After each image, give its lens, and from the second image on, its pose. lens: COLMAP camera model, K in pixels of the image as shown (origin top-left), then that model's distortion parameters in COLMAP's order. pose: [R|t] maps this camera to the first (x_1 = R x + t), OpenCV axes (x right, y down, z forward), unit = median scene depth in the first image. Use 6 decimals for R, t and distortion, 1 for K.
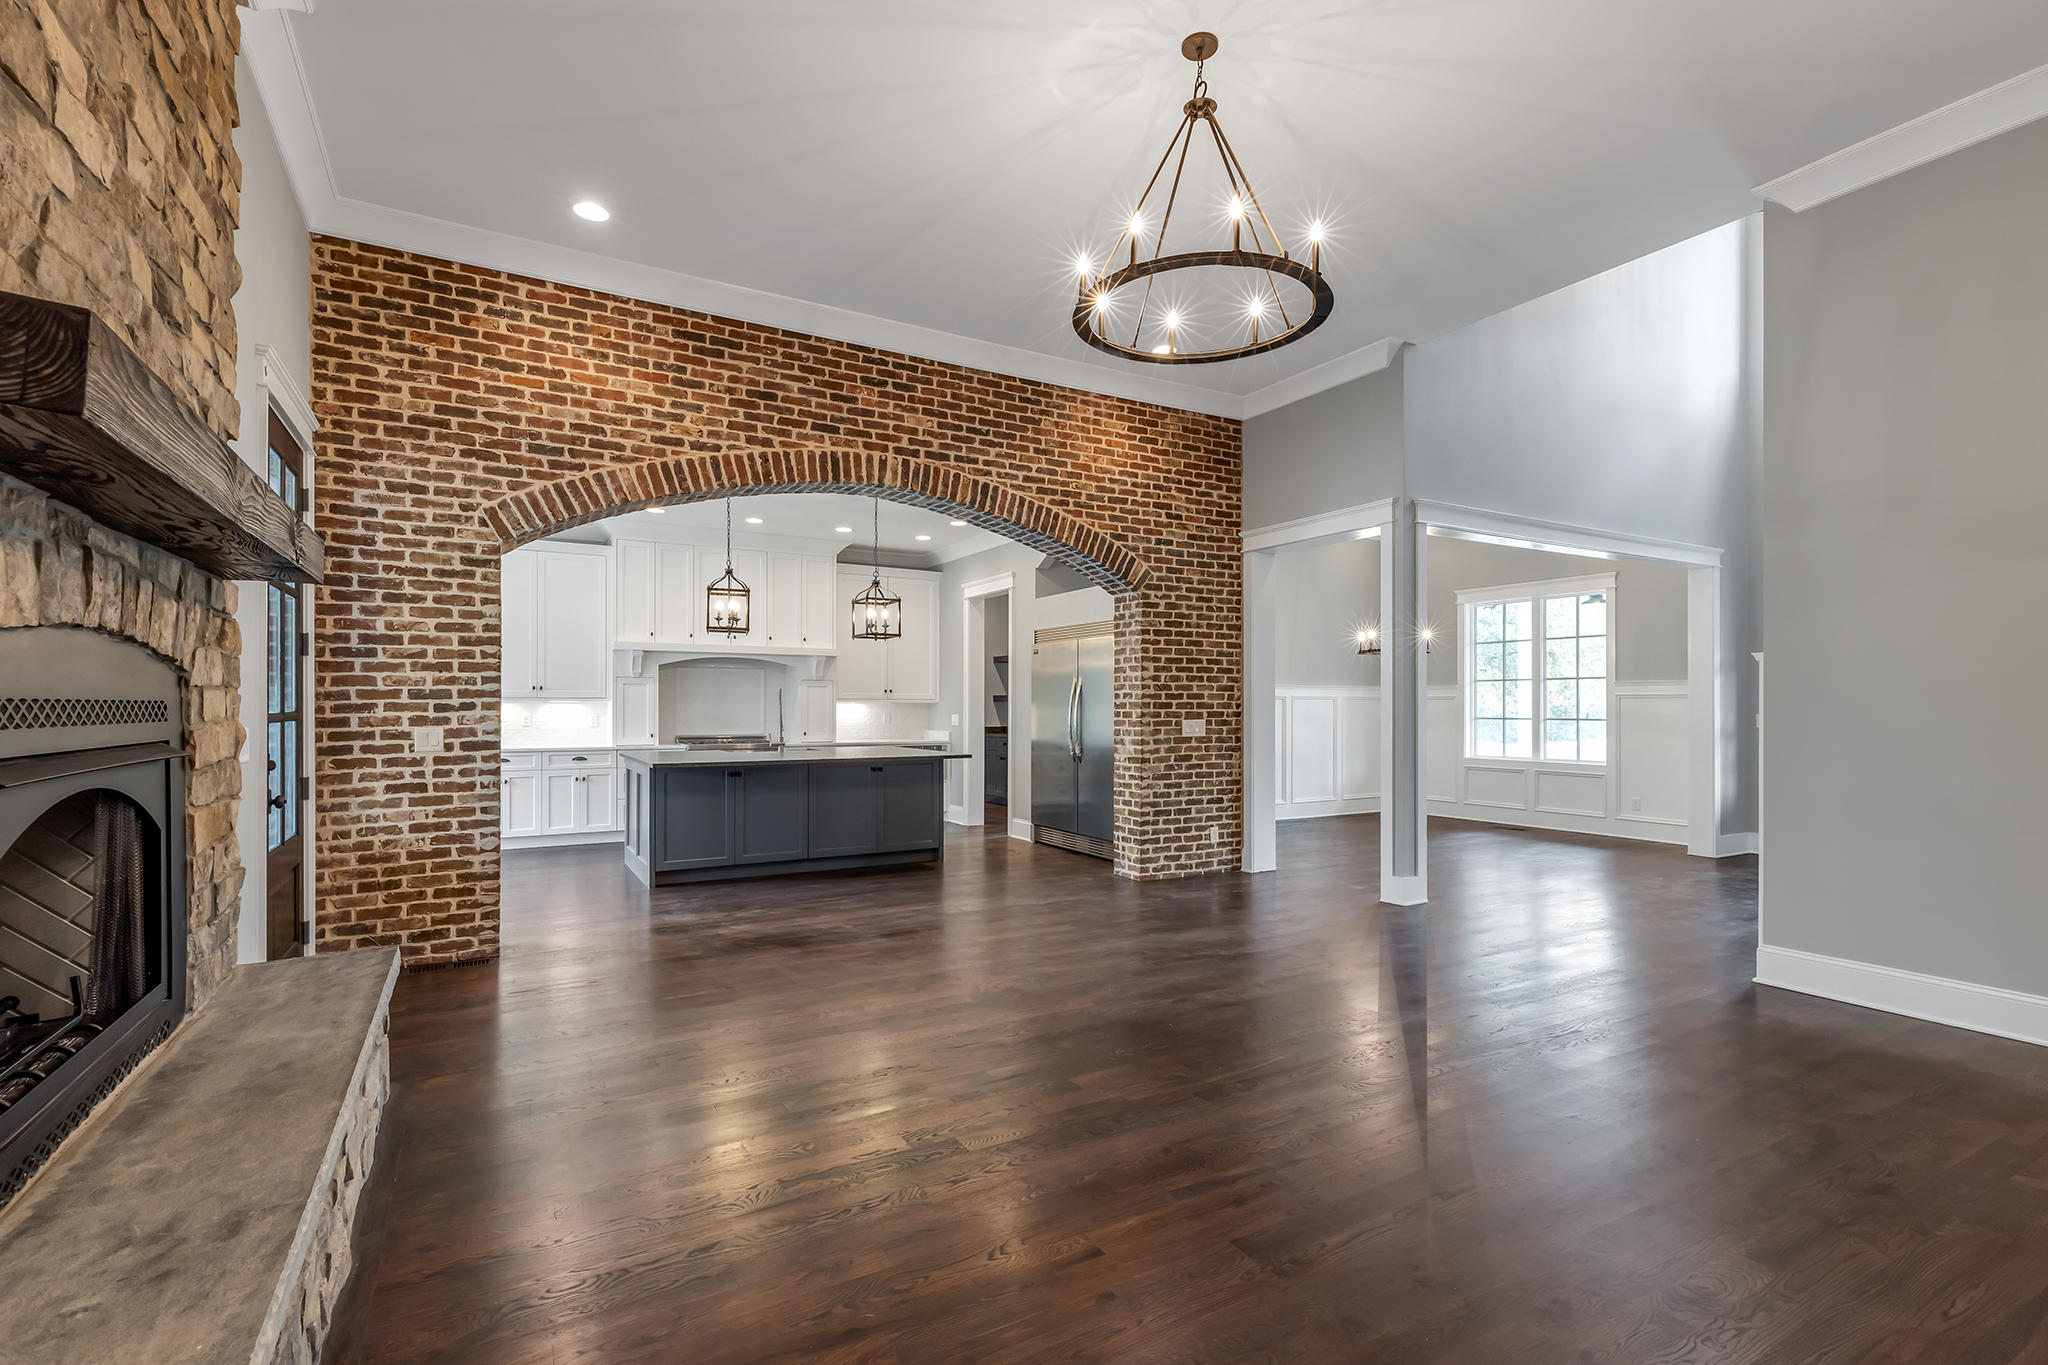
lens RADIAL K [[936.8, 0, 1050.6], [0, 936.8, 704.3], [0, 0, 1]] dist [0.005678, 0.000059]
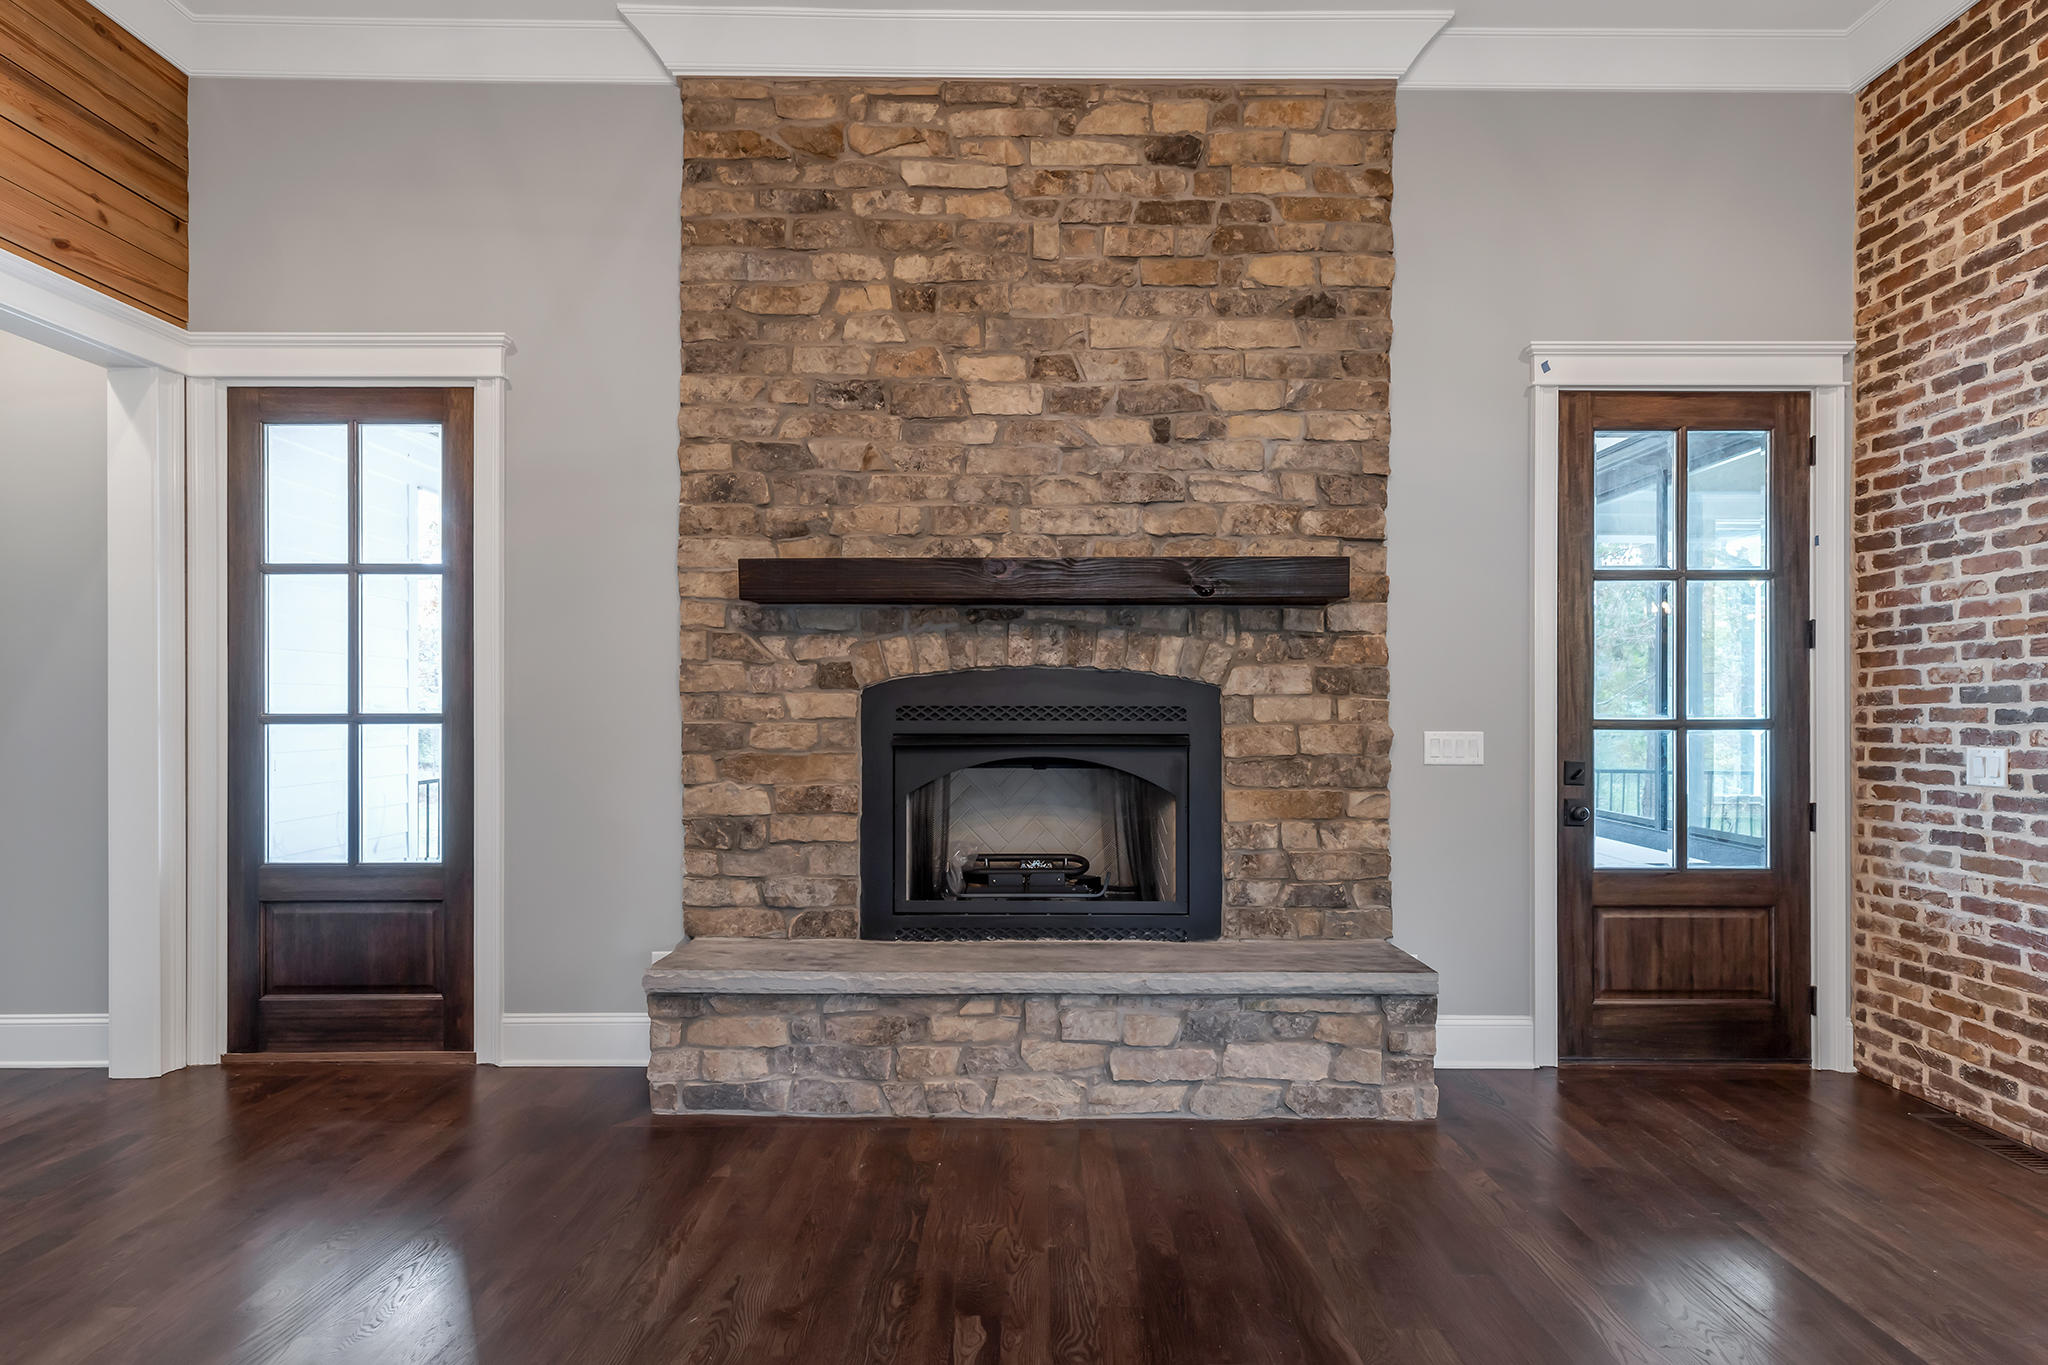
lens RADIAL K [[936.8, 0, 1031.6], [0, 936.8, 706.3], [0, 0, 1]] dist [0.005678, 0.000059]
pose [[-0.514369, -0.002322, -0.857566, 0.181799], [-0.003271, 0.999994, -0.000746, -0.000366], [0.857562, 0.002421, -0.514374, 0.699291]]
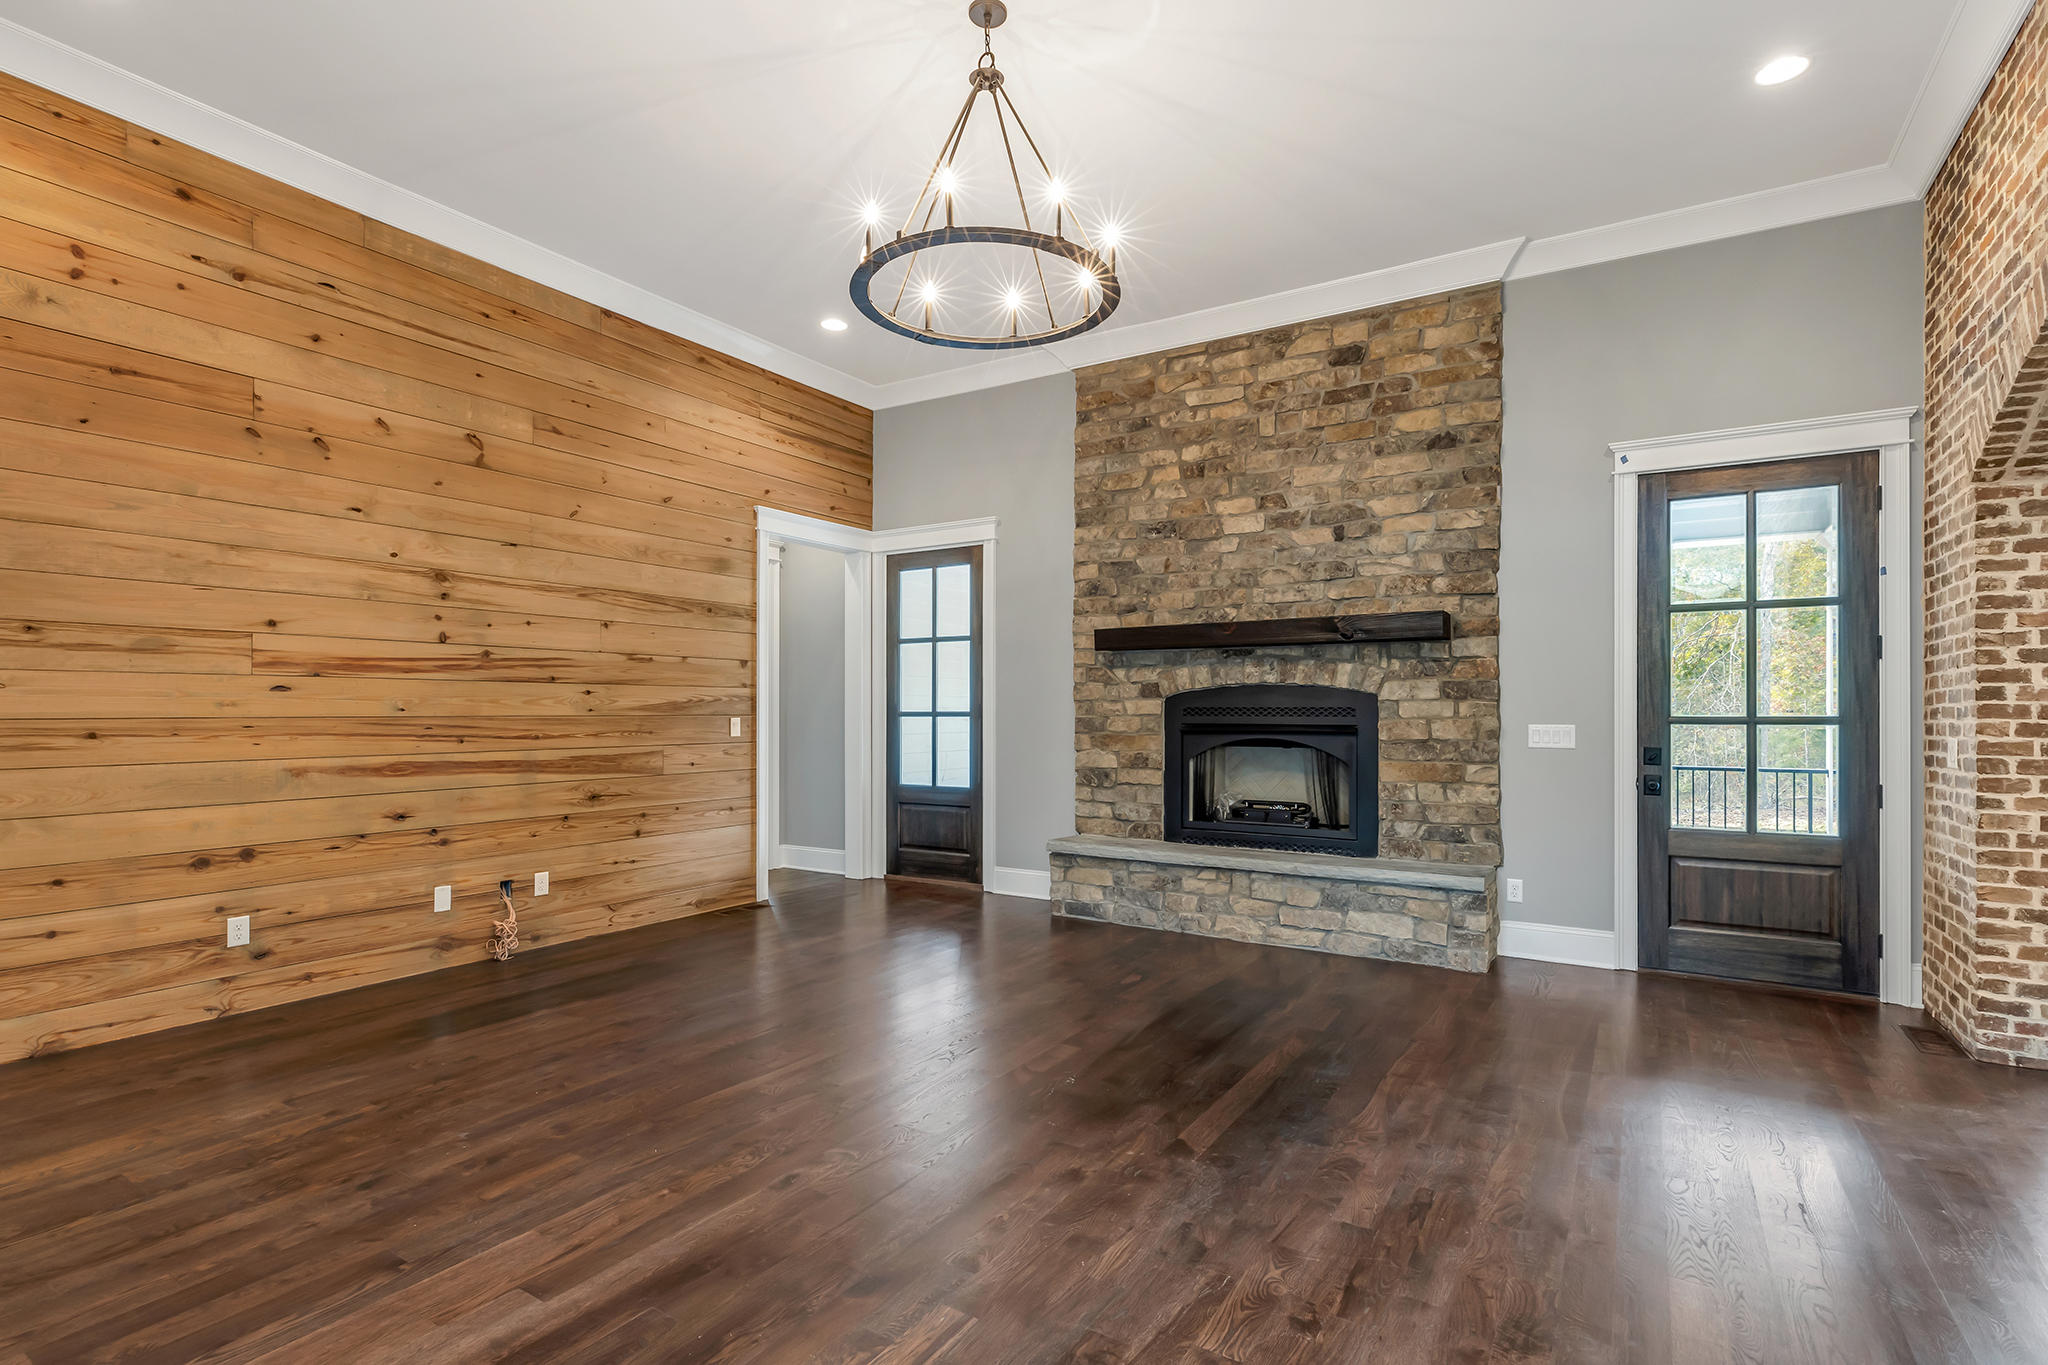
lens RADIAL K [[1001.2, 0, 1017.7], [0, 1001.2, 710.1], [0, 0, 1]] dist [-0.004813, -0.000006]
pose [[-0.897021, -0.003832, -0.441971, 0.377469], [-0.003716, 0.999992, -0.001128, 0.004337], [0.441972, 0.000631, -0.897029, 1.264821]]
